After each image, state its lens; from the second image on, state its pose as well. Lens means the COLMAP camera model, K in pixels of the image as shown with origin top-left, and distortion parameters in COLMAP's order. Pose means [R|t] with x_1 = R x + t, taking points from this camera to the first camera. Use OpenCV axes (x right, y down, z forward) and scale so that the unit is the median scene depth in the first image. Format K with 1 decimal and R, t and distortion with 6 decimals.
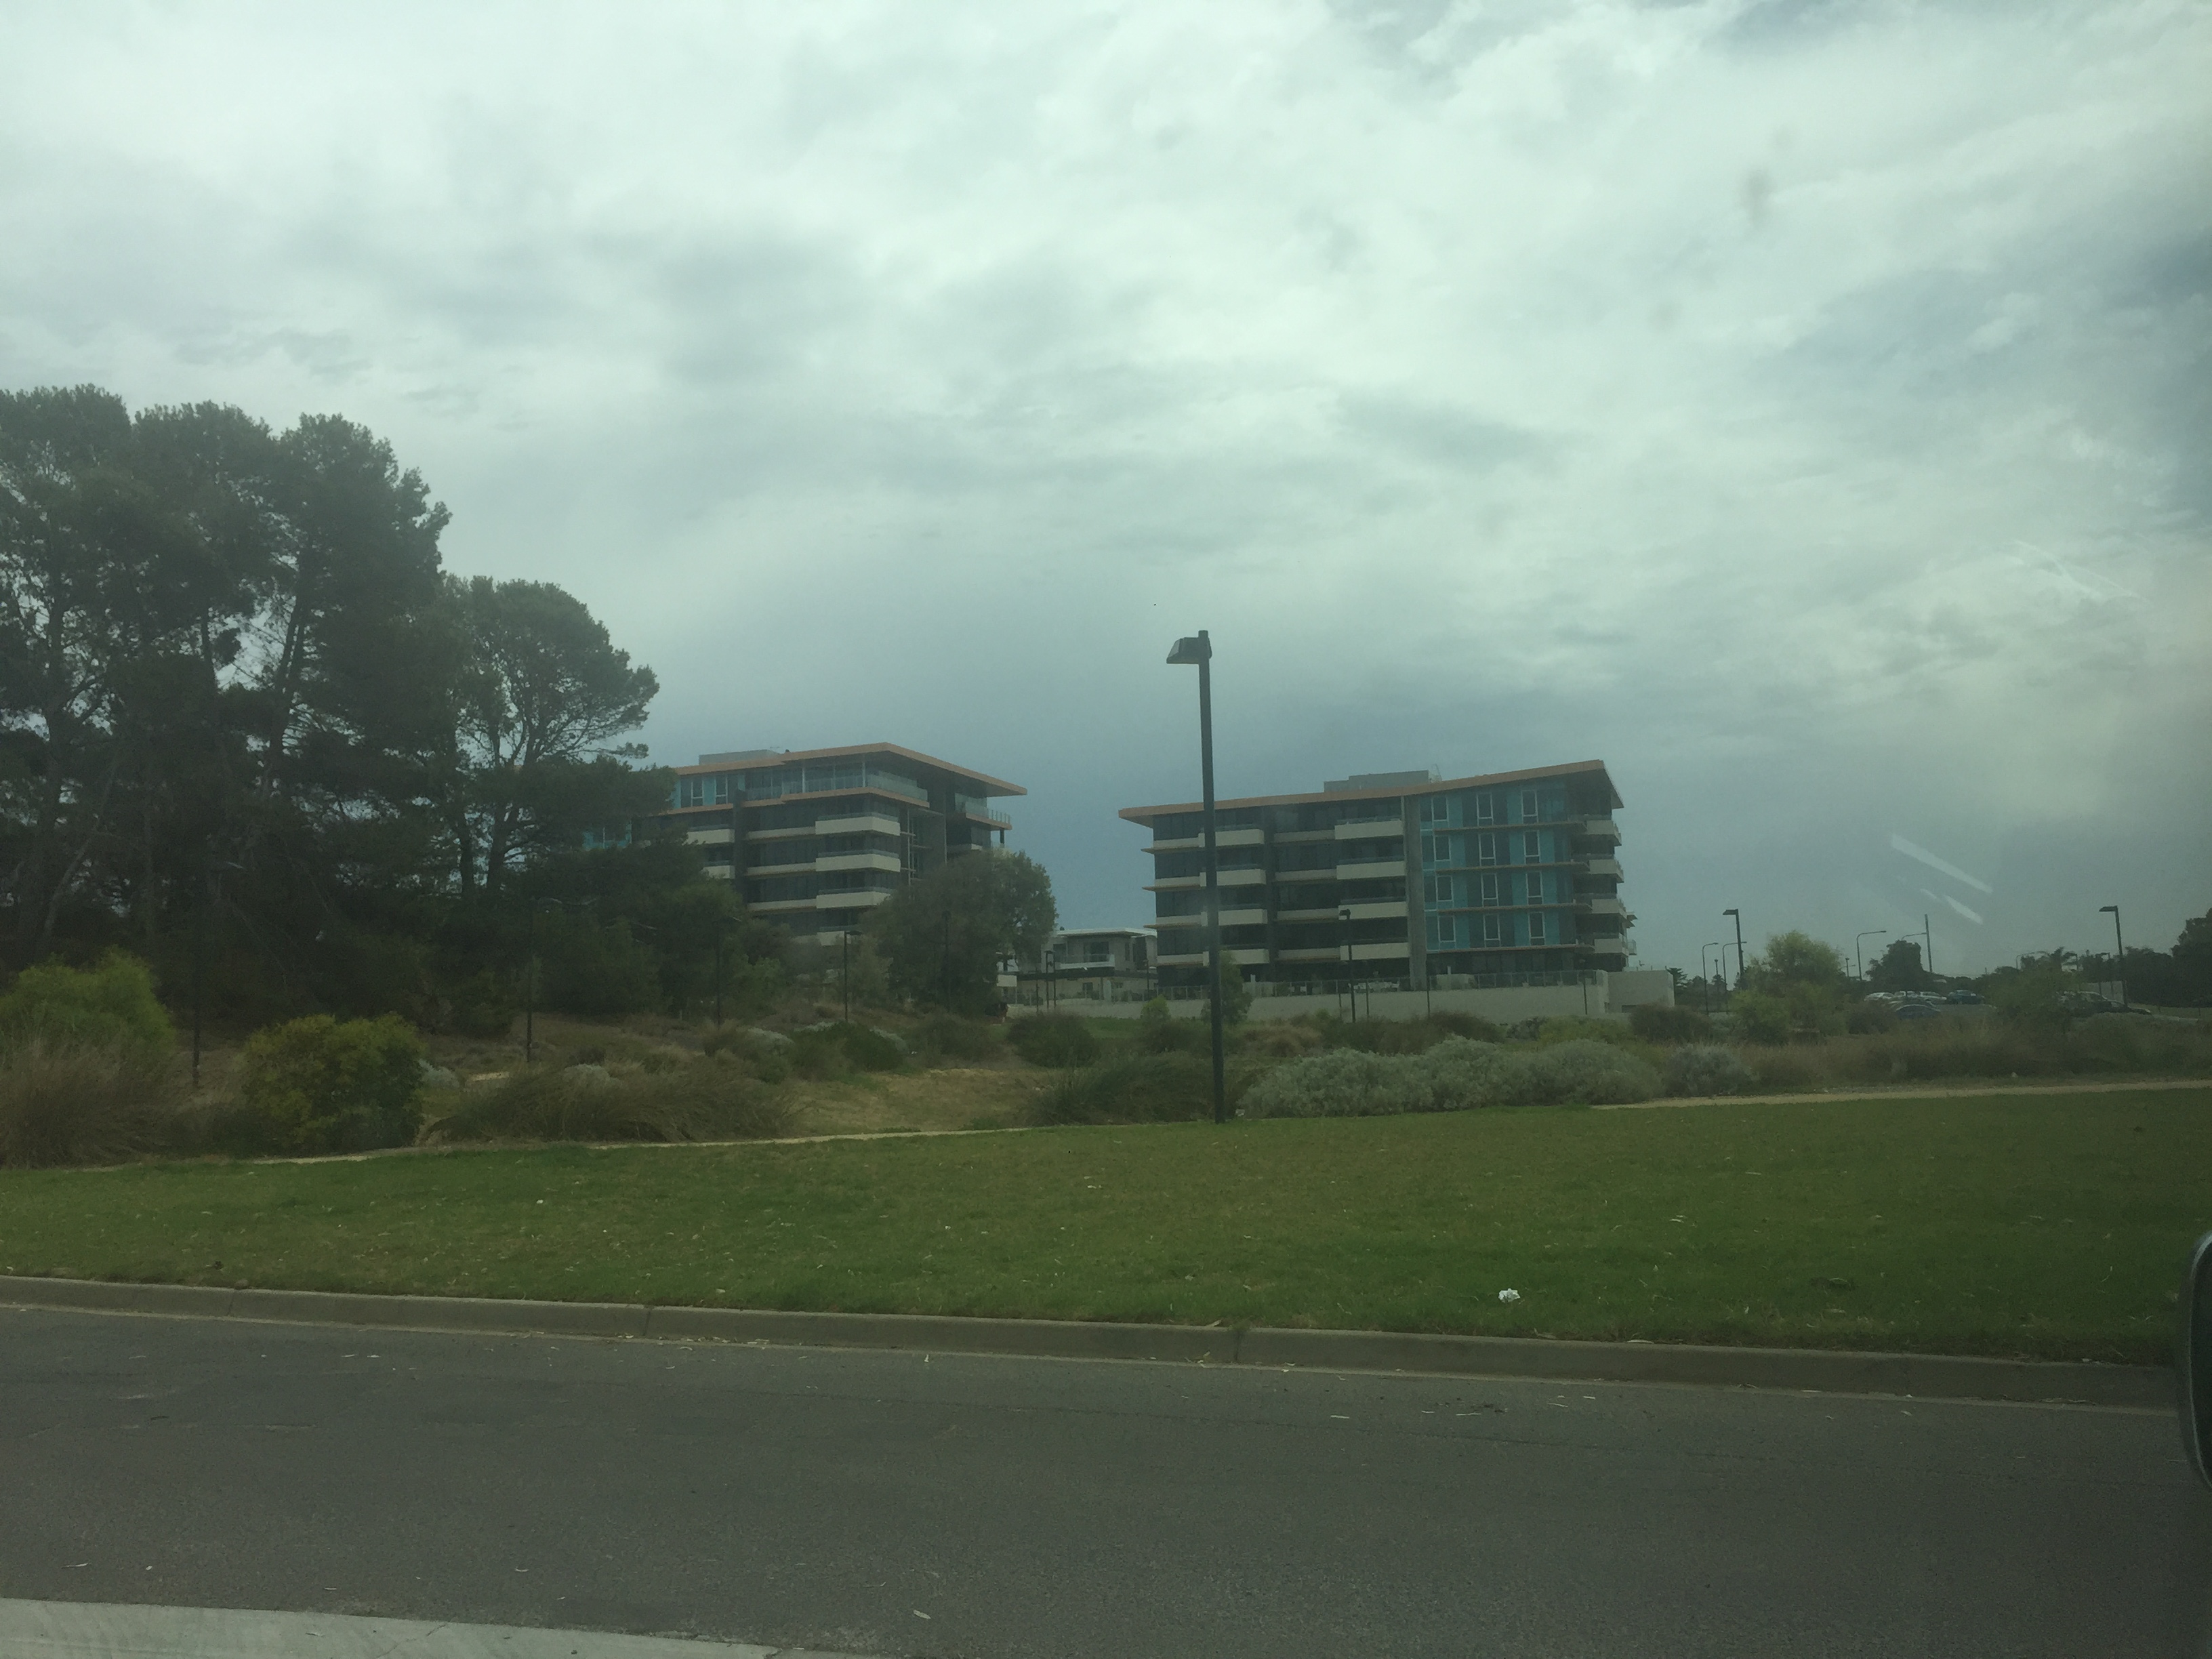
lens RADIAL K [[1869.7, 0, 1106.0], [0, 1869.7, 829.5], [0, 0, 1]] dist [0.078612, -0.001167]
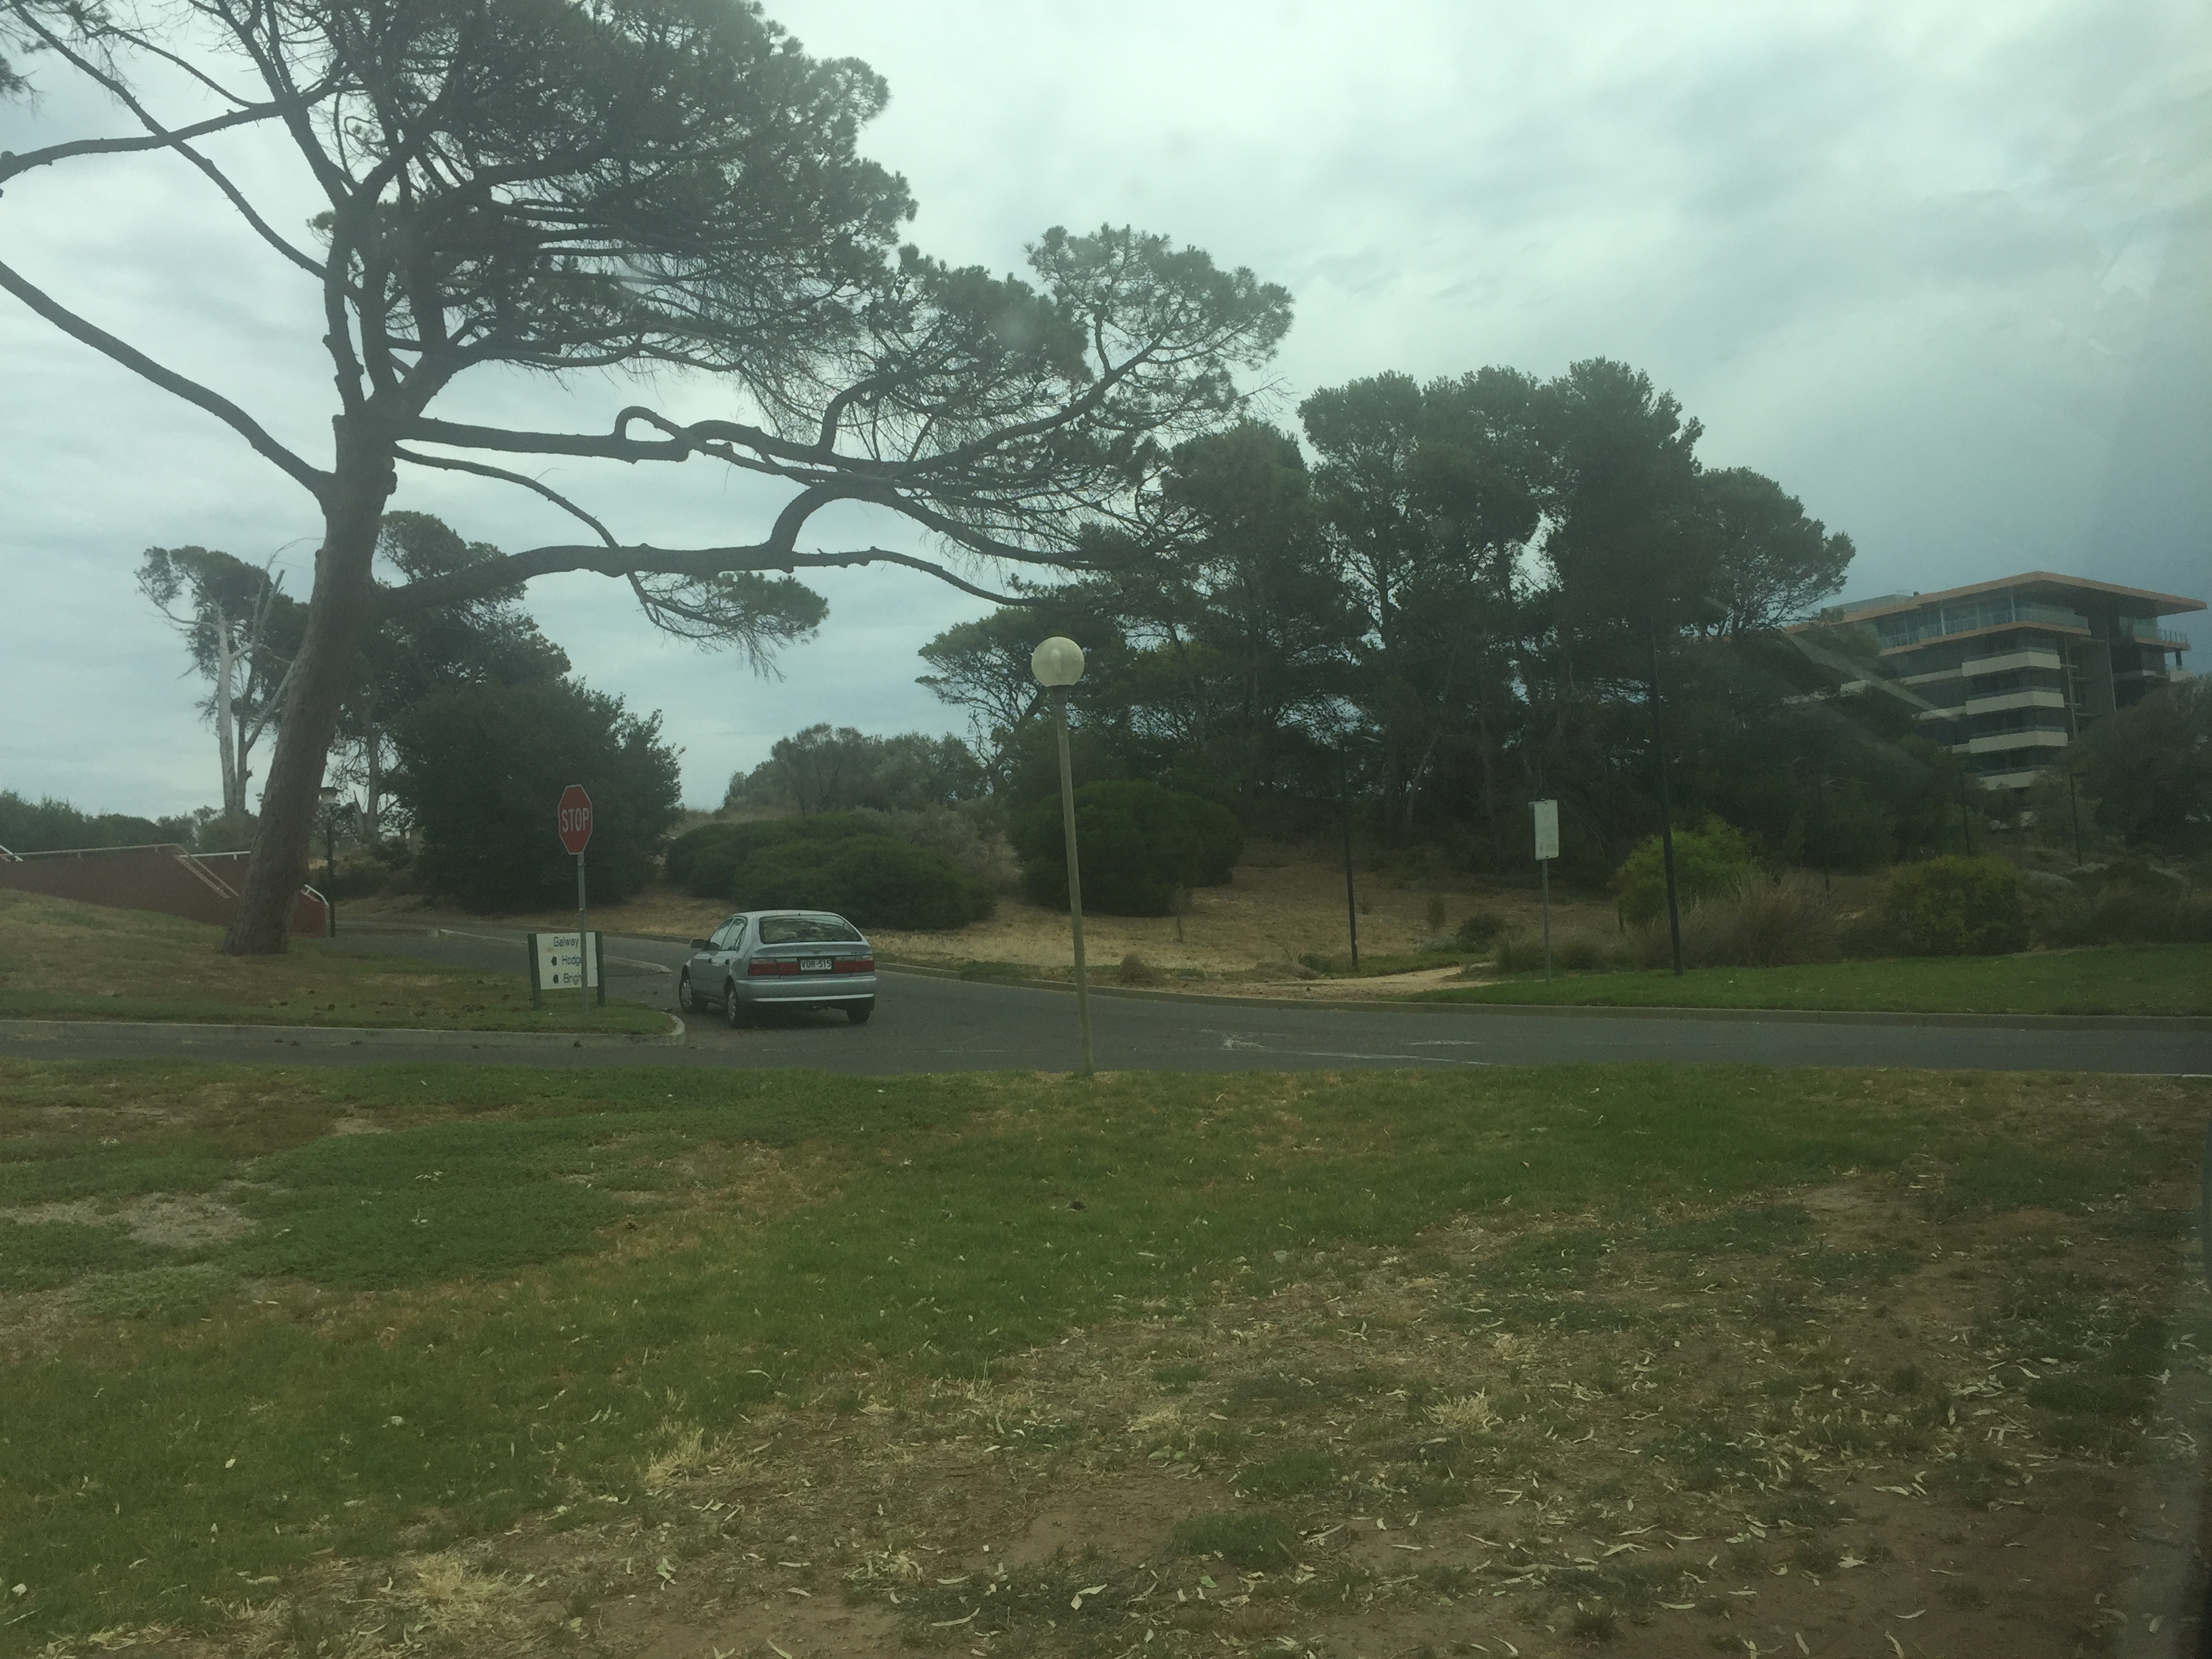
lens RADIAL K [[1883.1, 0, 1106.0], [0, 1883.1, 829.5], [0, 0, 1]] dist [-0.009041, -0.002174]
pose [[0.849846, -0.059040, -0.523714, -0.055157], [0.096411, 0.994353, 0.044351, -0.008869], [0.518138, -0.088183, 0.850739, -0.107833]]
